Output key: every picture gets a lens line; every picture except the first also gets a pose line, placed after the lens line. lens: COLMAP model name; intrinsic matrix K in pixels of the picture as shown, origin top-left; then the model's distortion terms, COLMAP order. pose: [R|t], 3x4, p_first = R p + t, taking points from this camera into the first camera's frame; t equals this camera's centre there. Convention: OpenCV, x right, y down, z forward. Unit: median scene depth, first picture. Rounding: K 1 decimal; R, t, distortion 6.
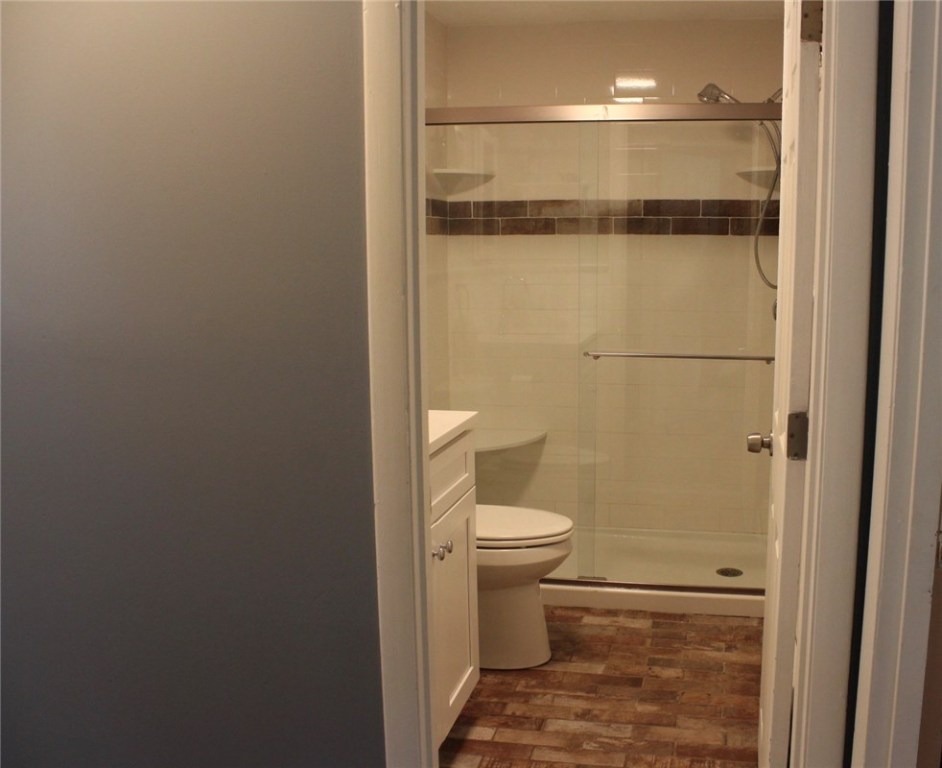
lens RADIAL K [[958.4, 0, 573.1], [0, 958.4, 396.9], [0, 0, 1]] dist [-0.158789, 0.002737]
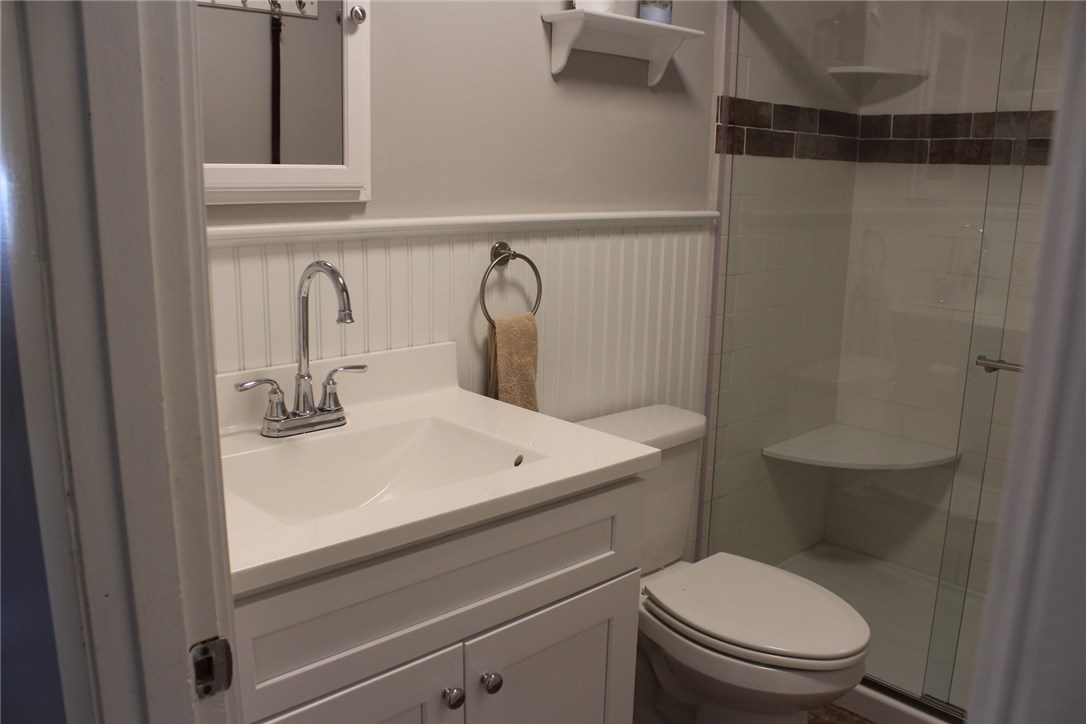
lens RADIAL K [[903.8, 0, 539.5], [0, 903.8, 372.6], [0, 0, 1]] dist [-0.170500, 0.154713]
pose [[0.787077, 0.147011, -0.599081, 0.107664], [-0.113114, 0.989115, 0.094112, -0.048506], [0.606395, -0.006309, 0.795139, 0.329763]]
